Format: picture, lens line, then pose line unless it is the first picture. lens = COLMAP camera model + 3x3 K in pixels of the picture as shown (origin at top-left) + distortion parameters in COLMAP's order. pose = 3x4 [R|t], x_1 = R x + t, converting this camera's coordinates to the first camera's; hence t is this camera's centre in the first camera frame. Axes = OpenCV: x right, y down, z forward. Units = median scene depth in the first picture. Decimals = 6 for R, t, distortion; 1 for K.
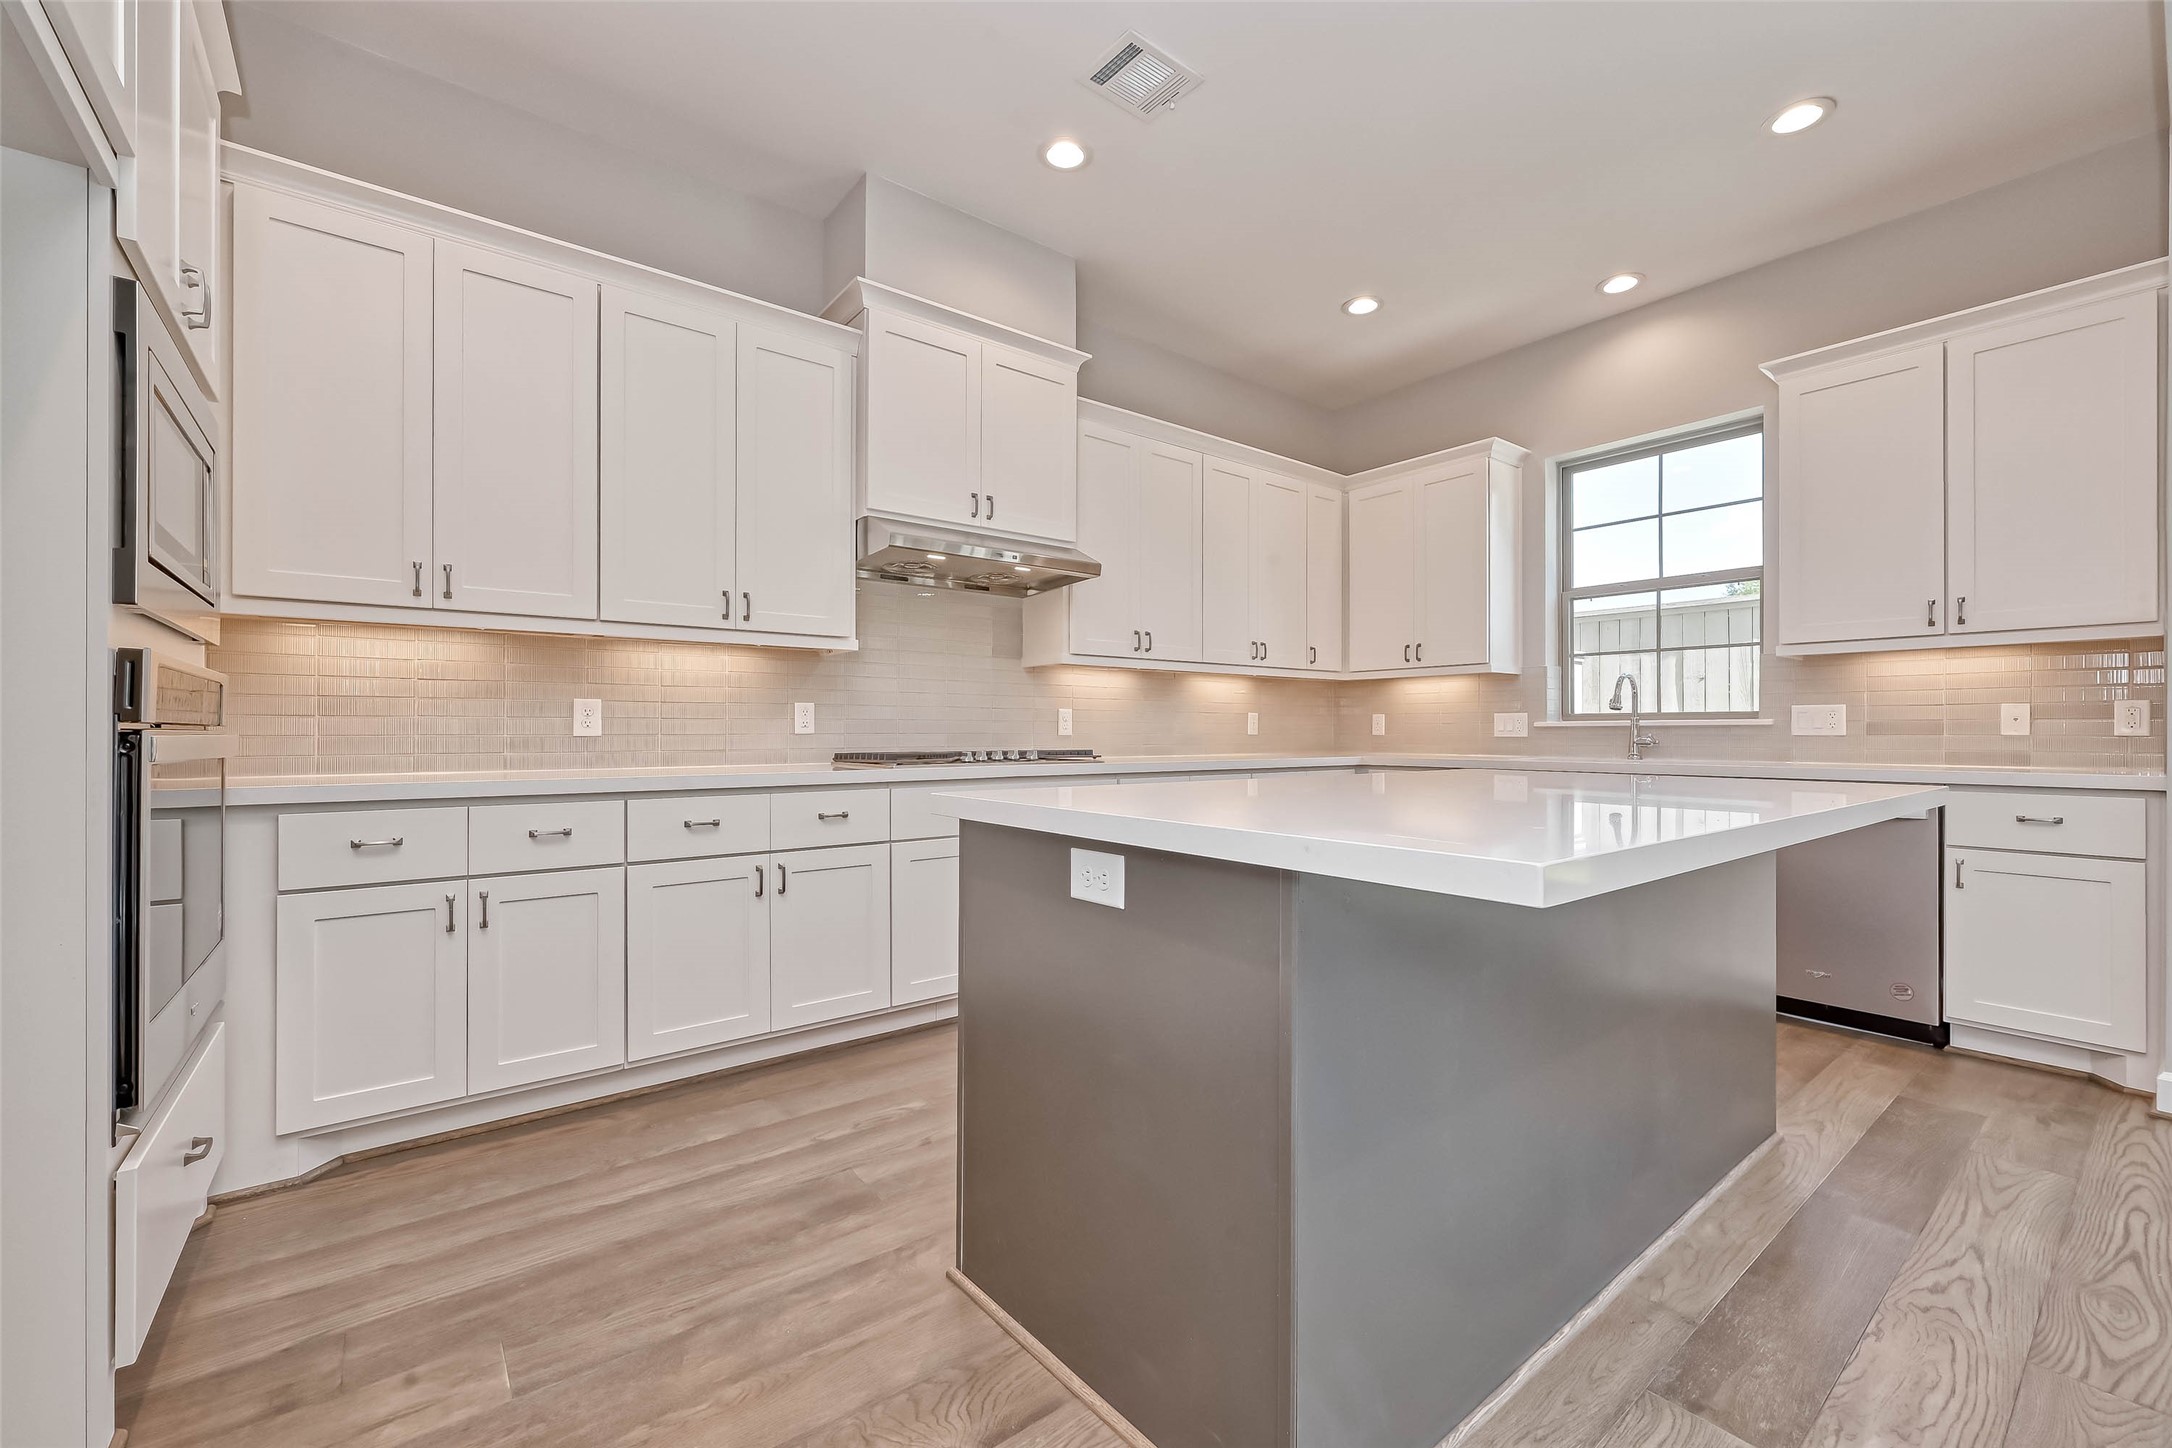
lens RADIAL K [[864.3, 0, 1091.6], [0, 864.3, 728.7], [0, 0, 1]] dist [0.001555, -0.001207]
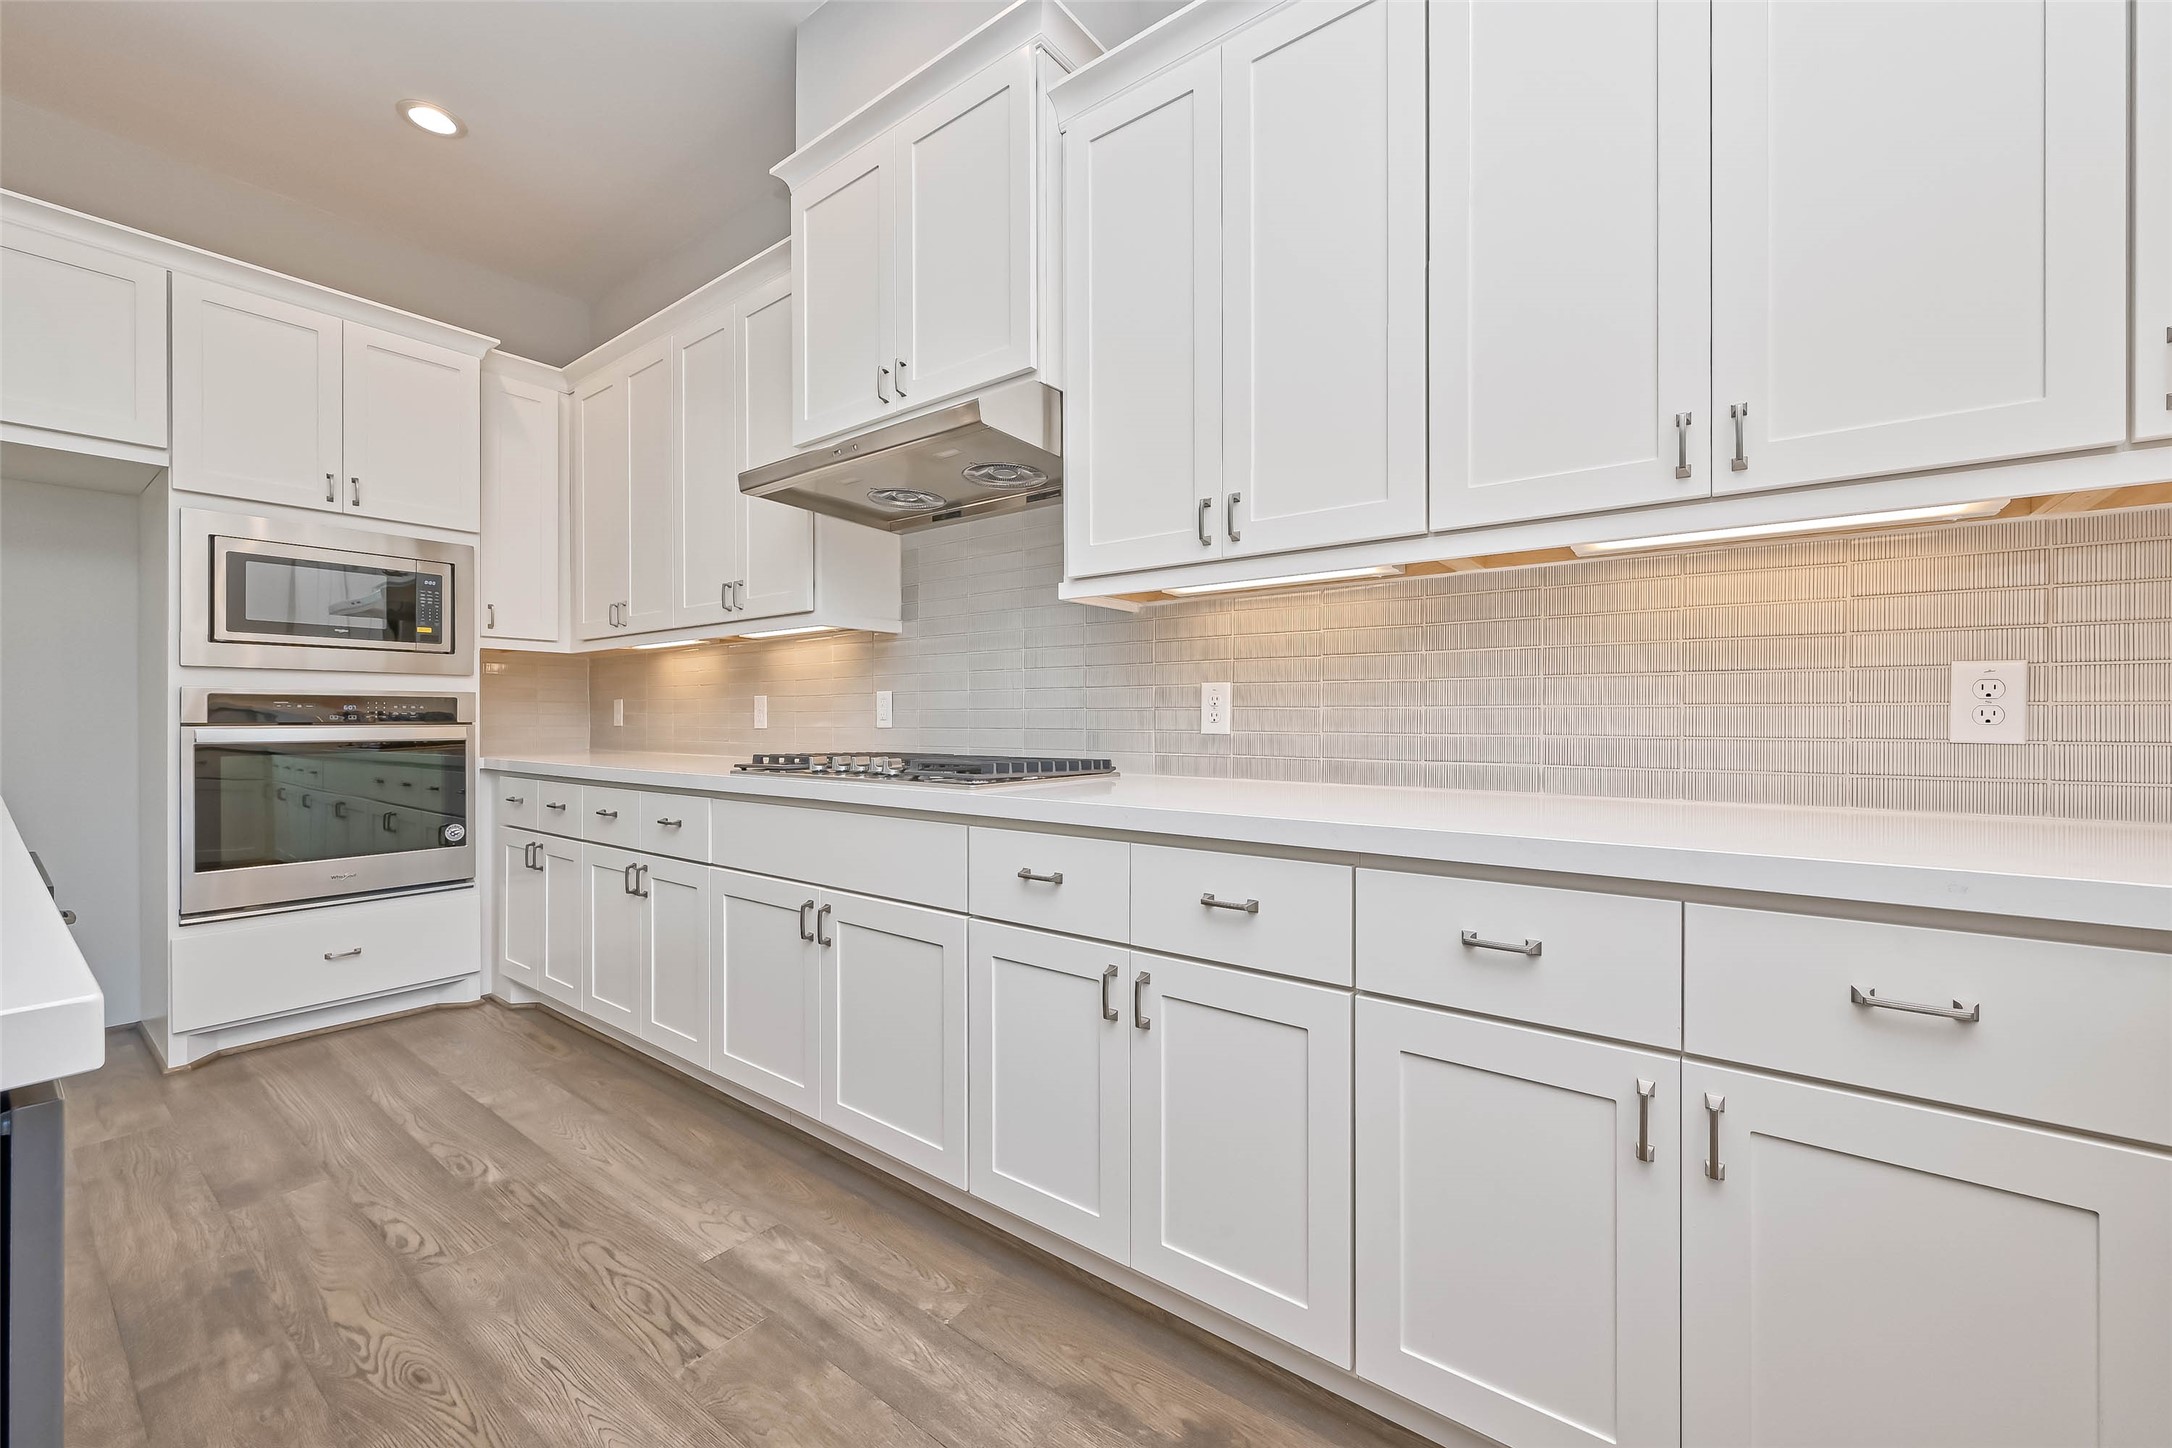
lens RADIAL K [[864.3, 0, 1094.4], [0, 864.3, 714.7], [0, 0, 1]] dist [0.001555, -0.001207]
pose [[0.254405, -0.003003, -0.967093, 0.536042], [0.003861, 0.999990, -0.002090, -0.003839], [0.967090, -0.003202, 0.254414, 0.966195]]
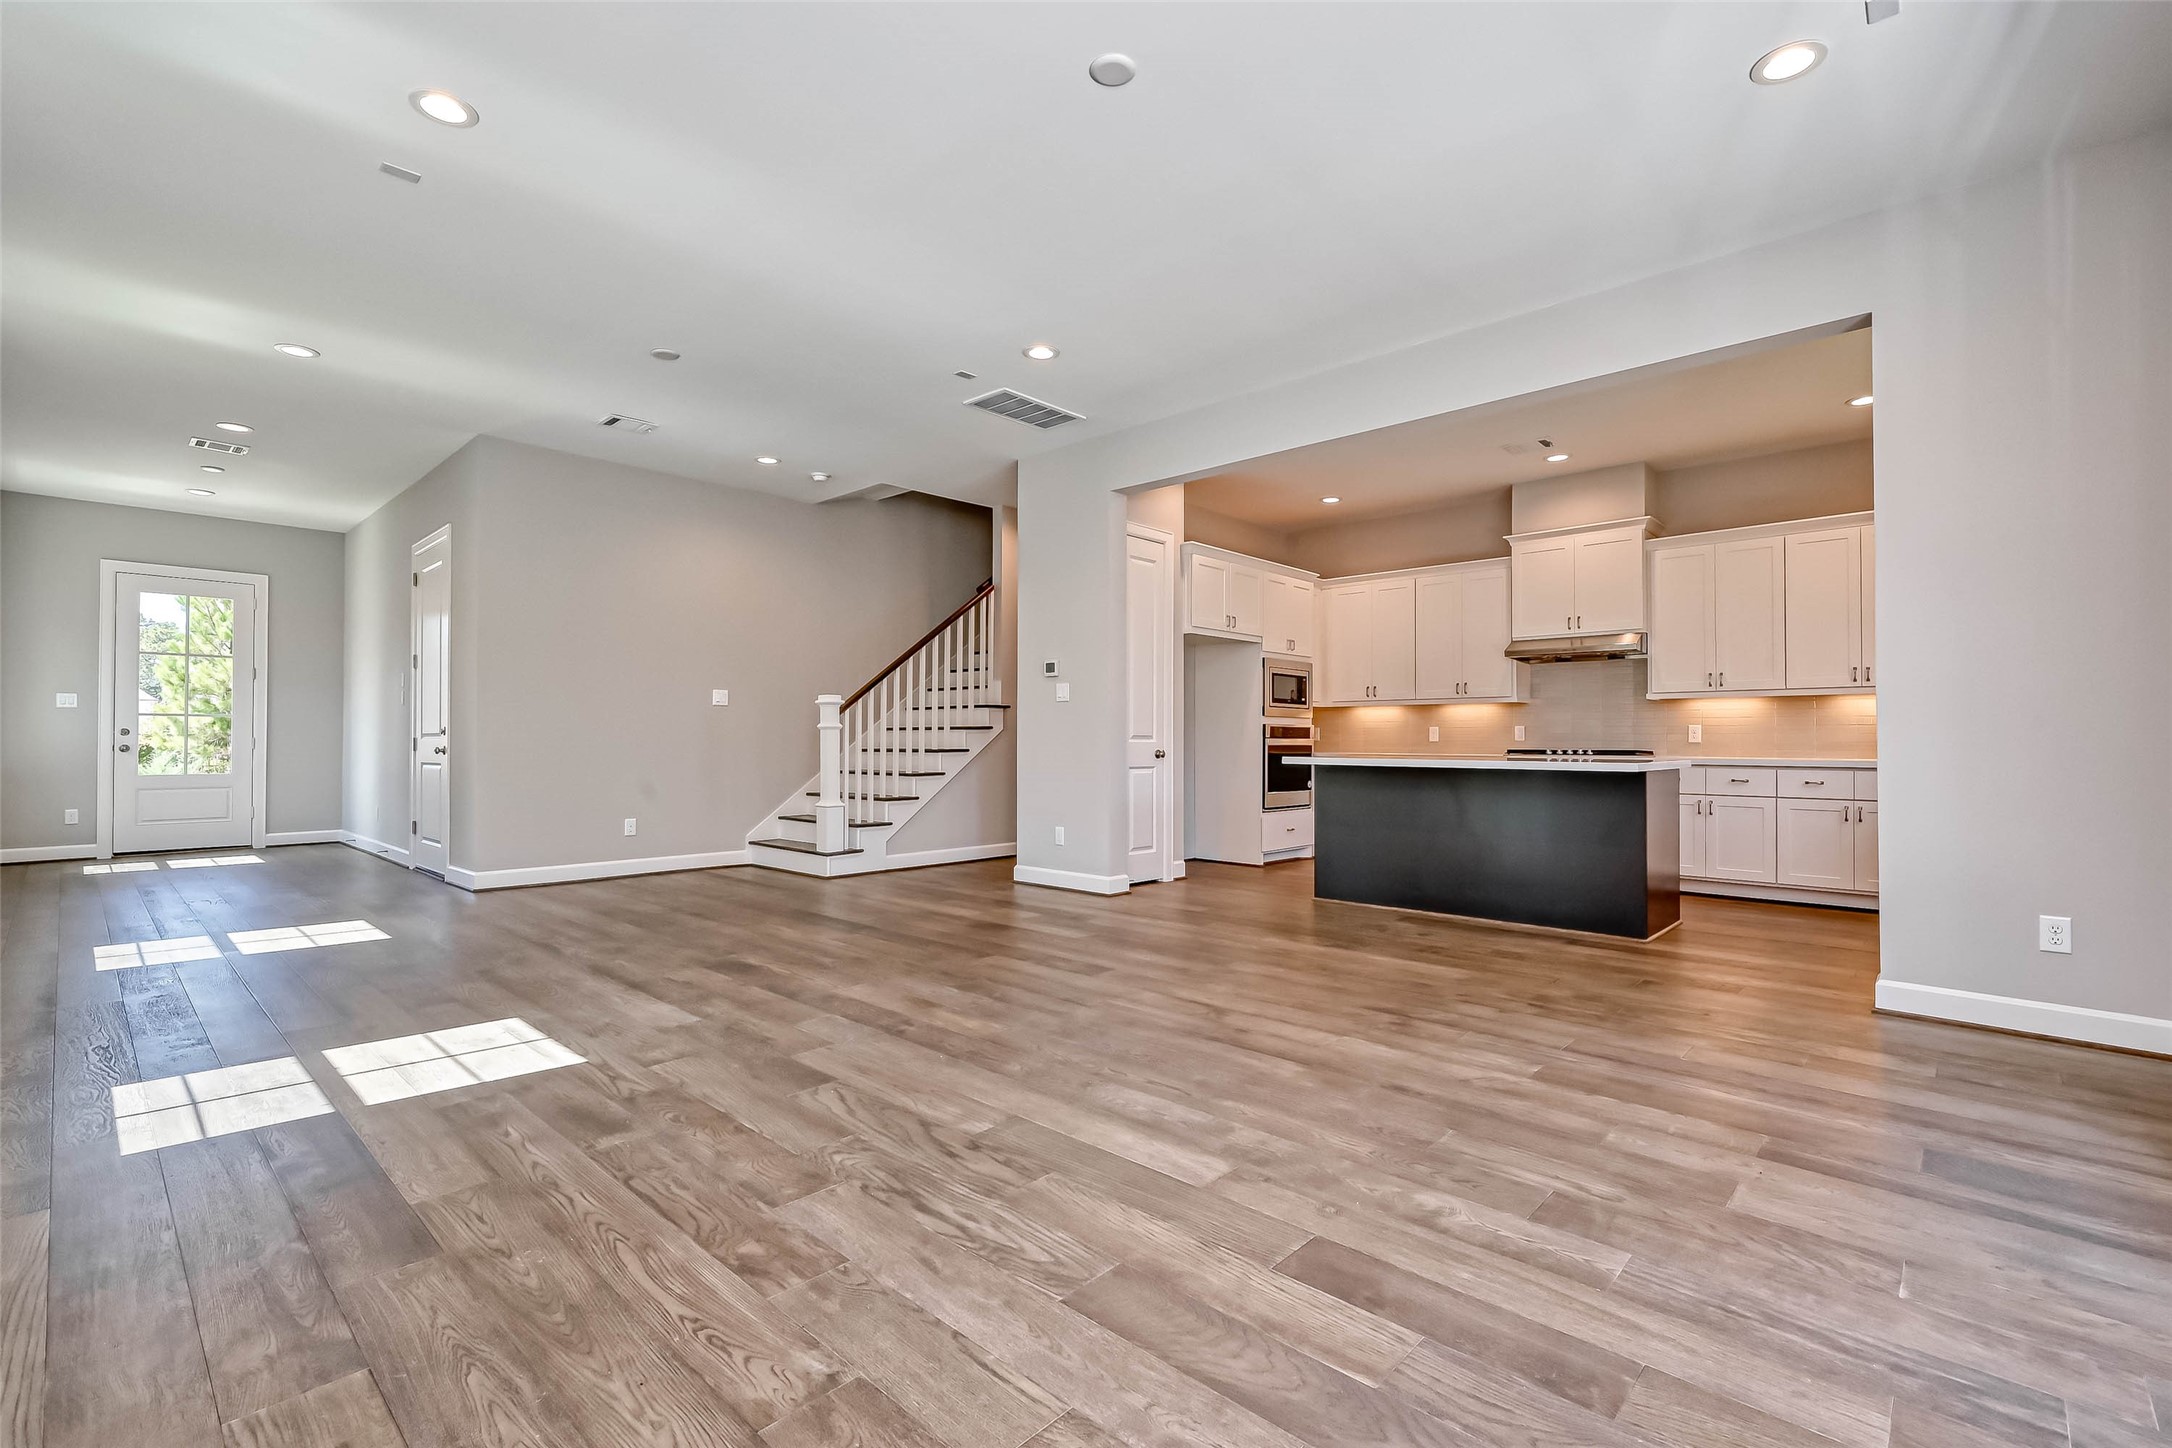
lens RADIAL K [[964.7, 0, 1089.7], [0, 964.7, 729.6], [0, 0, 1]] dist [0.002342, -0.000403]
pose [[0.144229, -0.011954, -0.989472, 1.827771], [-0.002135, 0.999921, -0.012391, 0.010071], [0.989542, 0.003900, 0.144192, -0.379003]]
